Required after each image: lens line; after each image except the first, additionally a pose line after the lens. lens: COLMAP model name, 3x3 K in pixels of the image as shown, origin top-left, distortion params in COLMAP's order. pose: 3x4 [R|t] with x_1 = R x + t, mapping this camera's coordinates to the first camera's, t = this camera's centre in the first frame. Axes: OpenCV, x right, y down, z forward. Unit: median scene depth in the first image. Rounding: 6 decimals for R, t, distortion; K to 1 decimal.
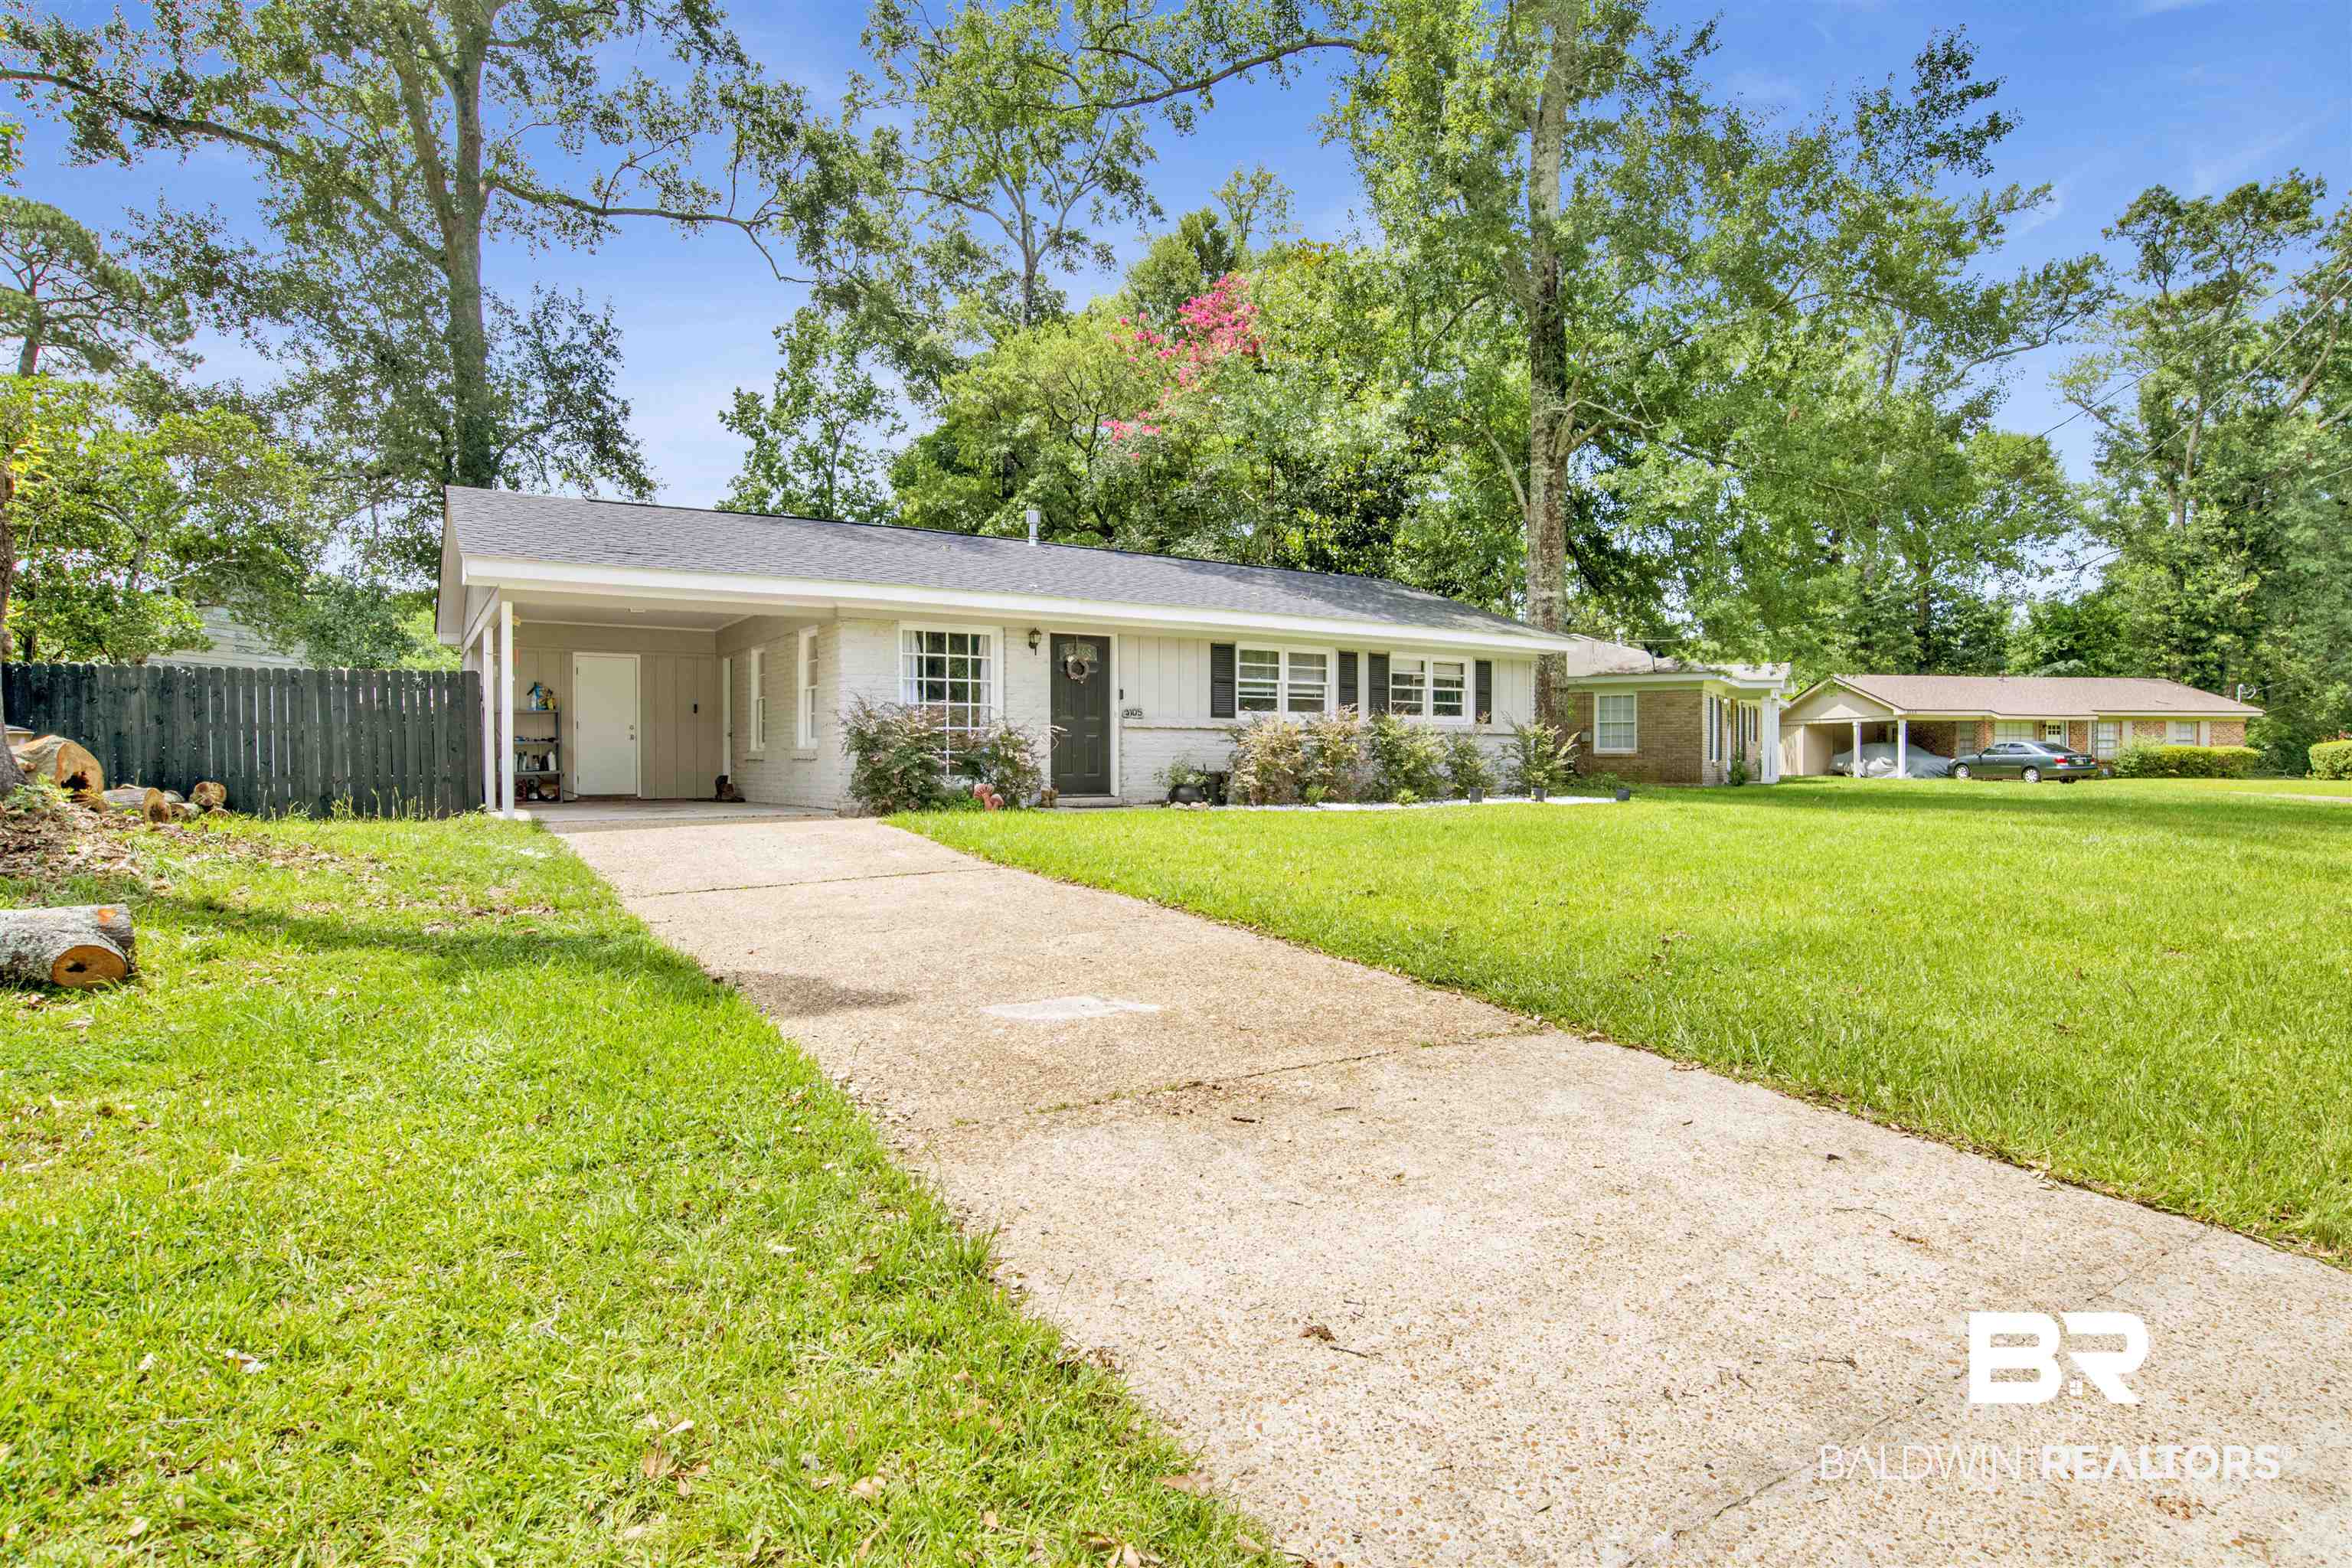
lens RADIAL K [[1230.7, 0, 1167.0], [0, 1230.7, 783.6], [0, 0, 1]] dist [-0.049118, 0.003974]
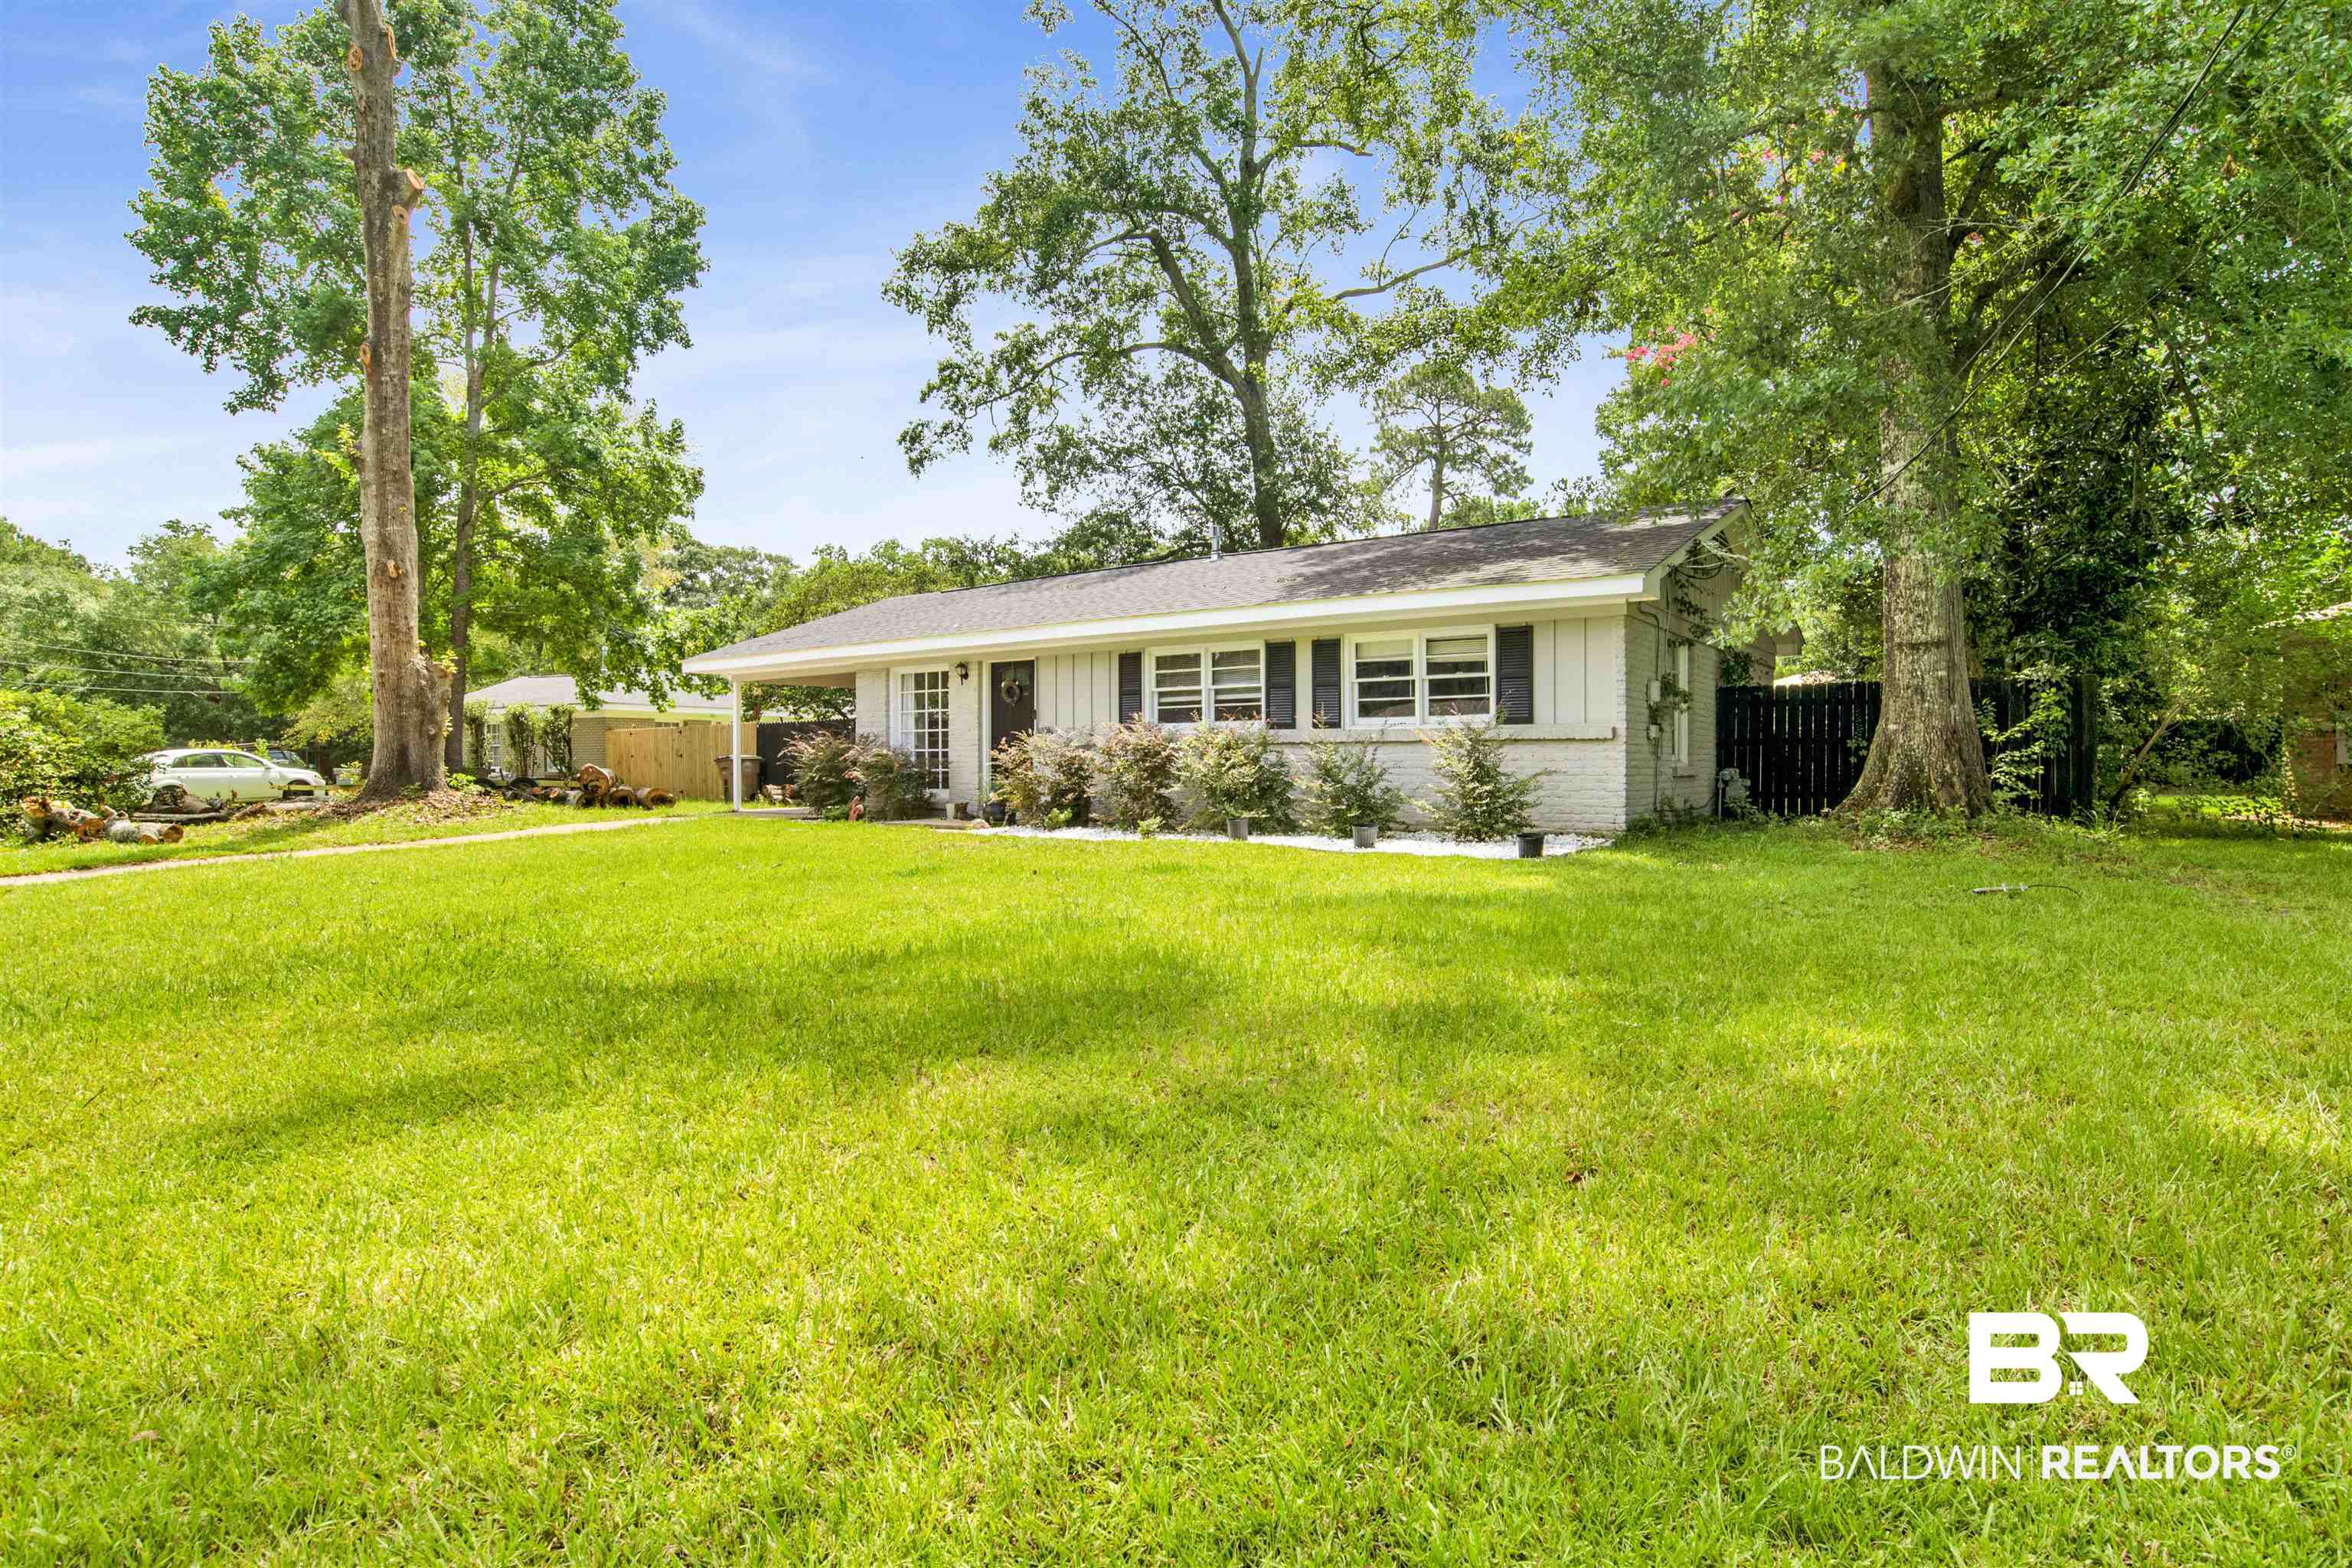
lens RADIAL K [[1230.7, 0, 1175.7], [0, 1230.7, 773.2], [0, 0, 1]] dist [-0.049118, 0.003974]
pose [[0.321242, 0.010294, -0.946941, 0.890616], [-0.015975, 0.999858, 0.005449, -0.026620], [0.946862, 0.013377, 0.321361, 0.693810]]
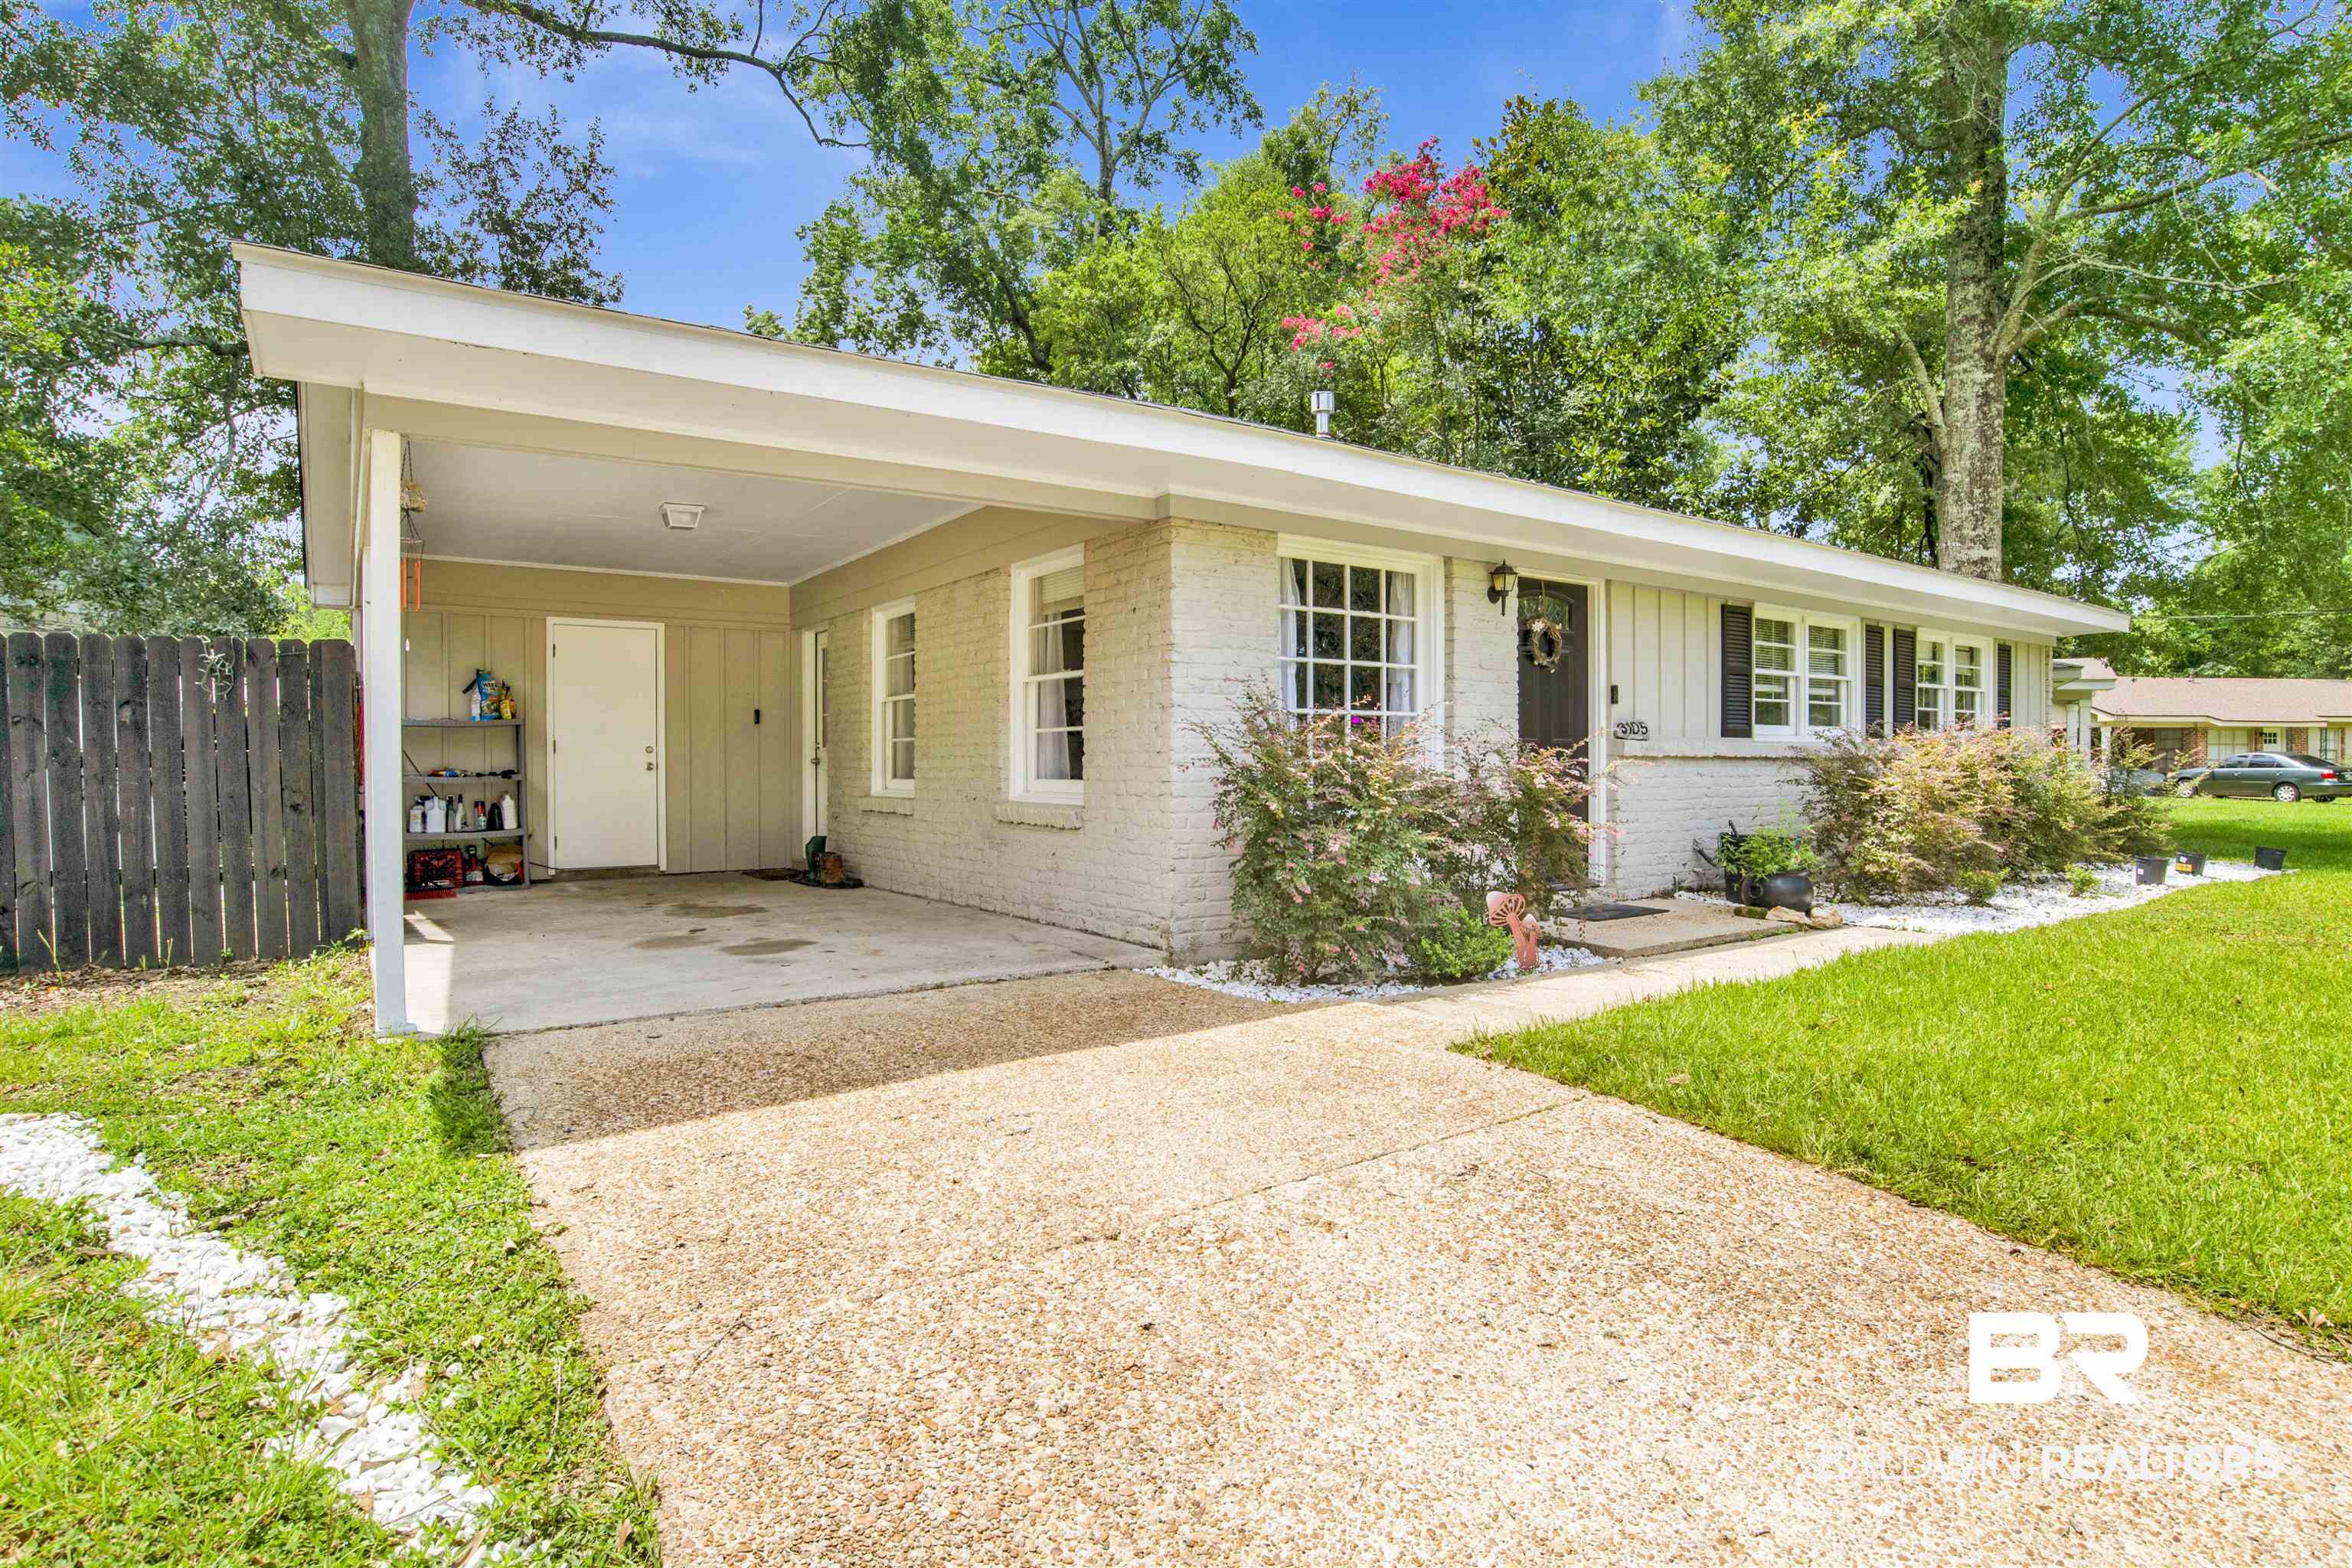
lens RADIAL K [[1230.7, 0, 1183.3], [0, 1230.7, 785.3], [0, 0, 1]] dist [-0.049118, 0.003974]
pose [[0.999260, -0.001025, 0.038445, -0.216368], [0.001011, 0.999999, 0.000379, -0.030185], [-0.038445, -0.000340, 0.999261, 0.428643]]
